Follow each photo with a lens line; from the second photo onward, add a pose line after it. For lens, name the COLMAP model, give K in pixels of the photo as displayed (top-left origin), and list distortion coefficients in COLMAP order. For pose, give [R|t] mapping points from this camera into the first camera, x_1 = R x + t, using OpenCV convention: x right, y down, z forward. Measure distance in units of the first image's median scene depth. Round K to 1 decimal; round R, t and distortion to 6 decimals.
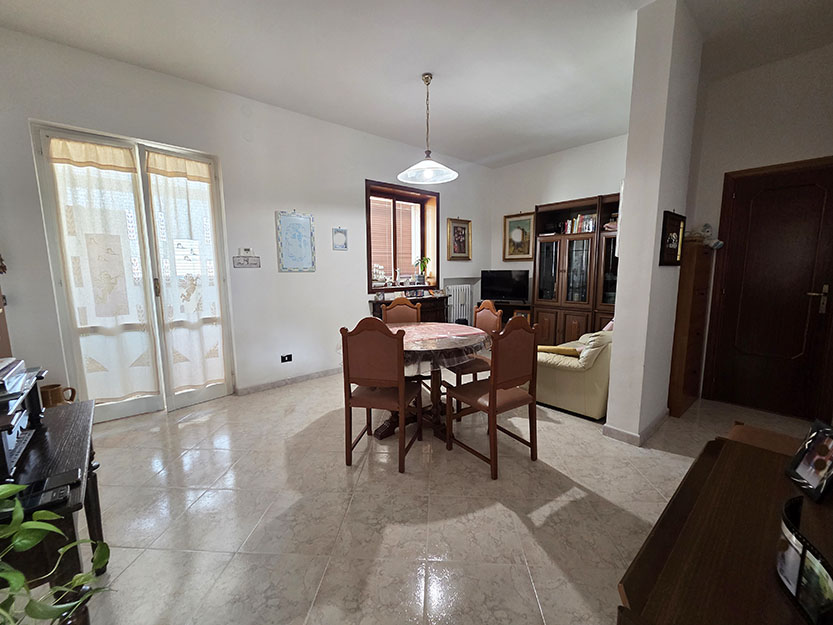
lens RADIAL K [[341.9, 0, 414.7], [0, 341.9, 313.5], [0, 0, 1]] dist [0.004700, -0.000772]
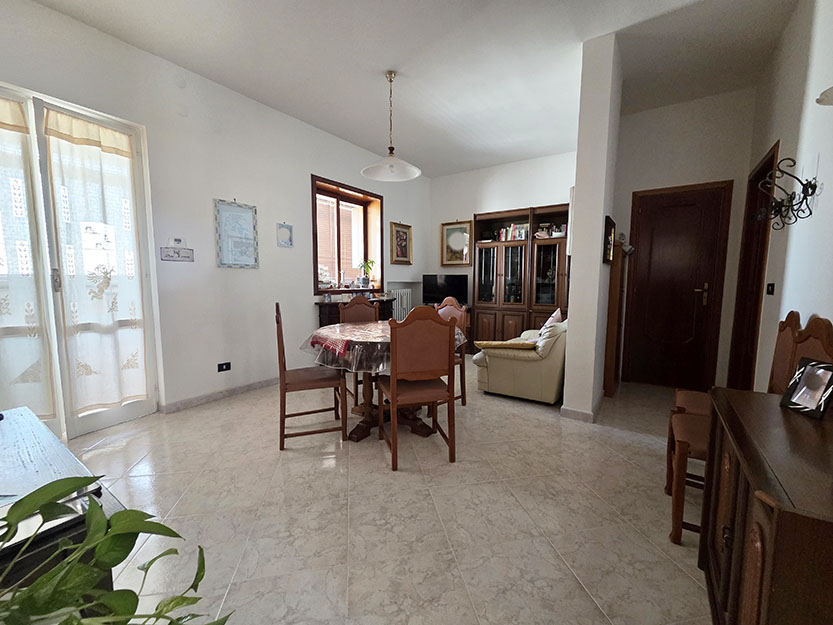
lens RADIAL K [[341.9, 0, 418.3], [0, 341.9, 313.6], [0, 0, 1]] dist [0.004700, -0.000772]
pose [[0.969272, -0.013482, 0.245622, -0.125222], [0.021923, 0.999258, -0.031664, 0.039034], [-0.245013, 0.036076, 0.968848, 0.029864]]
